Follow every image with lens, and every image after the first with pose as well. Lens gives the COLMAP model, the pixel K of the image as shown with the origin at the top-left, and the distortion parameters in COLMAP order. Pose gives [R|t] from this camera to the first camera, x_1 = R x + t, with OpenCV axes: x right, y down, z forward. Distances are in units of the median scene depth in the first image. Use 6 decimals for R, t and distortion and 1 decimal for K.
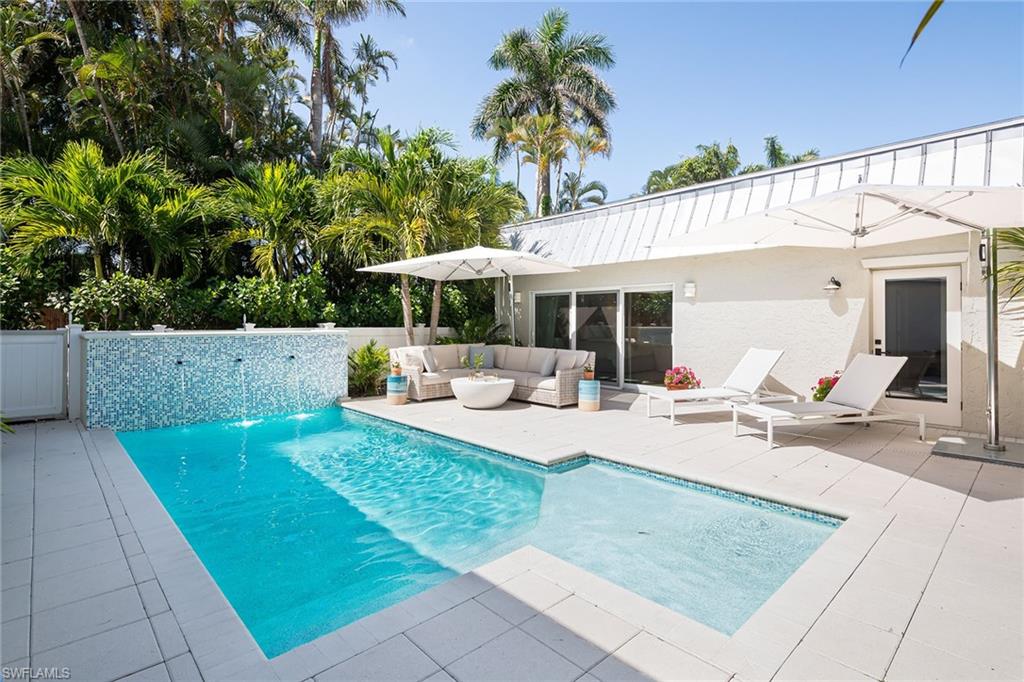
lens RADIAL K [[497.4, 0, 499.7], [0, 497.4, 320.2], [0, 0, 1]] dist [-0.005411, -0.000218]
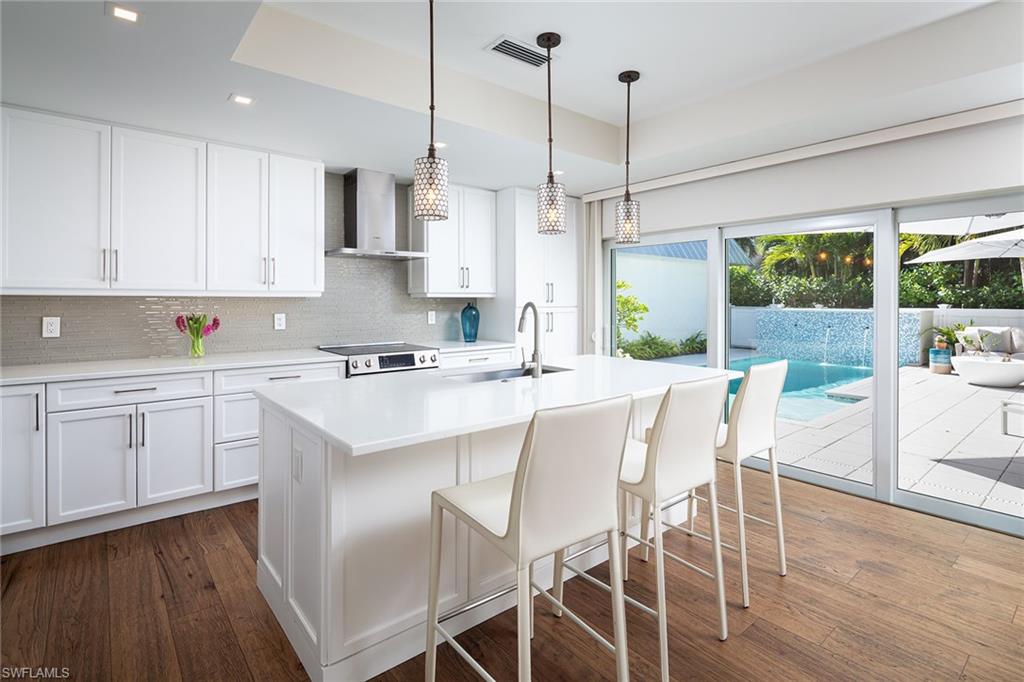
lens RADIAL K [[497.4, 0, 518.1], [0, 497.4, 298.9], [0, 0, 1]] dist [-0.005411, -0.000218]
pose [[-0.041687, -0.003666, -0.999124, 0.956015], [0.000168, 0.999993, -0.003676, -0.003498], [0.999131, -0.000321, -0.041686, 0.048825]]
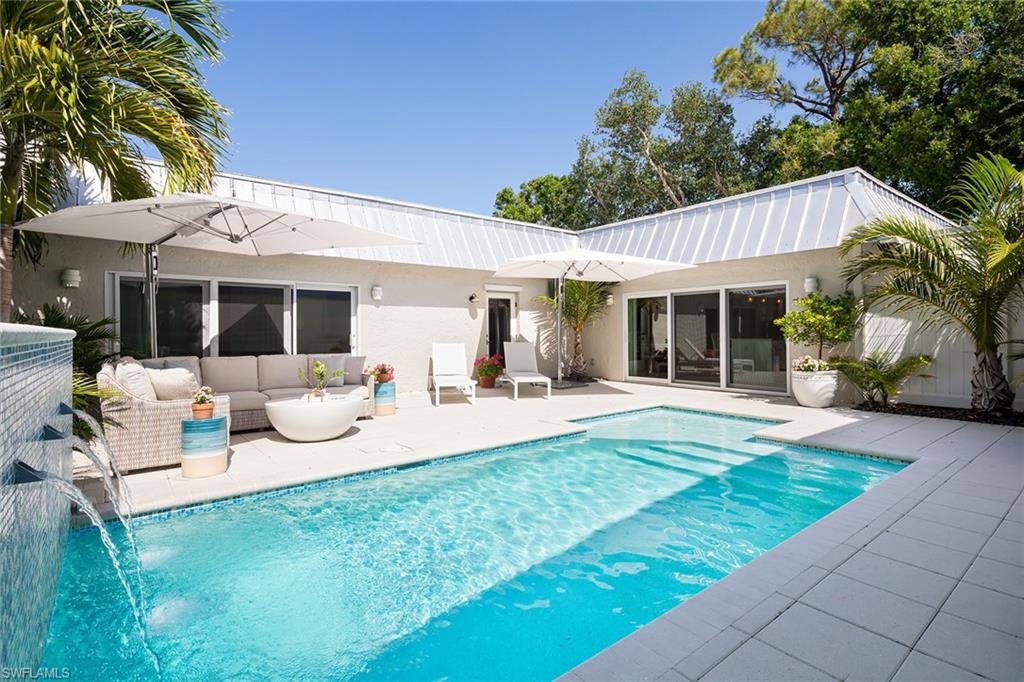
lens RADIAL K [[497.4, 0, 512.0], [0, 497.4, 335.8], [0, 0, 1]] dist [-0.005411, -0.000218]
pose [[0.075080, -0.016811, 0.997036, -0.677448], [-0.000560, 0.999857, 0.016901, 0.012988], [-0.997177, -0.001827, 0.075060, 0.630633]]
